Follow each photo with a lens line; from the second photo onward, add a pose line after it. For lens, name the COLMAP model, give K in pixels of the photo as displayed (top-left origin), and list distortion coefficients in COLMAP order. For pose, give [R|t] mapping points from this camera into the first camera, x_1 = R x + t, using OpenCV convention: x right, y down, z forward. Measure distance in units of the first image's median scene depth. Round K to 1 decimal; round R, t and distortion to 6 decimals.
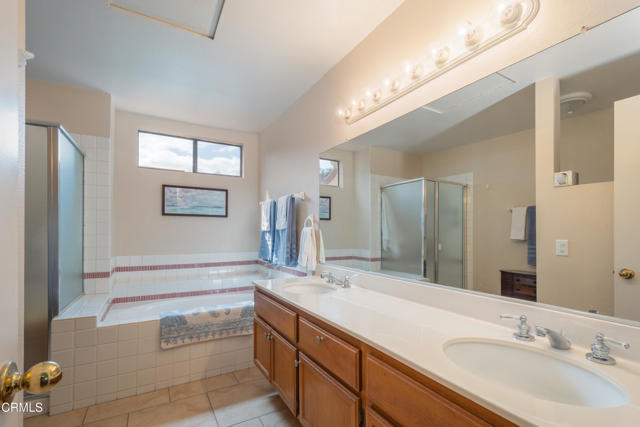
lens RADIAL K [[277.7, 0, 320.6], [0, 277.7, 234.3], [0, 0, 1]] dist [-0.000690, -0.000171]
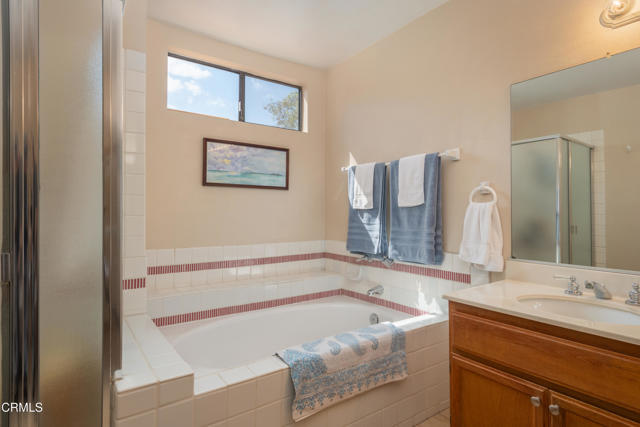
lens RADIAL K [[332.5, 0, 320.0], [0, 332.5, 213.5], [0, 0, 1]] dist [0.023208, 0.000058]
pose [[0.997655, -0.003902, 0.068330, -0.350996], [0.004239, 0.999980, -0.004777, 0.001385], [-0.068310, 0.005055, 0.997651, 0.206066]]
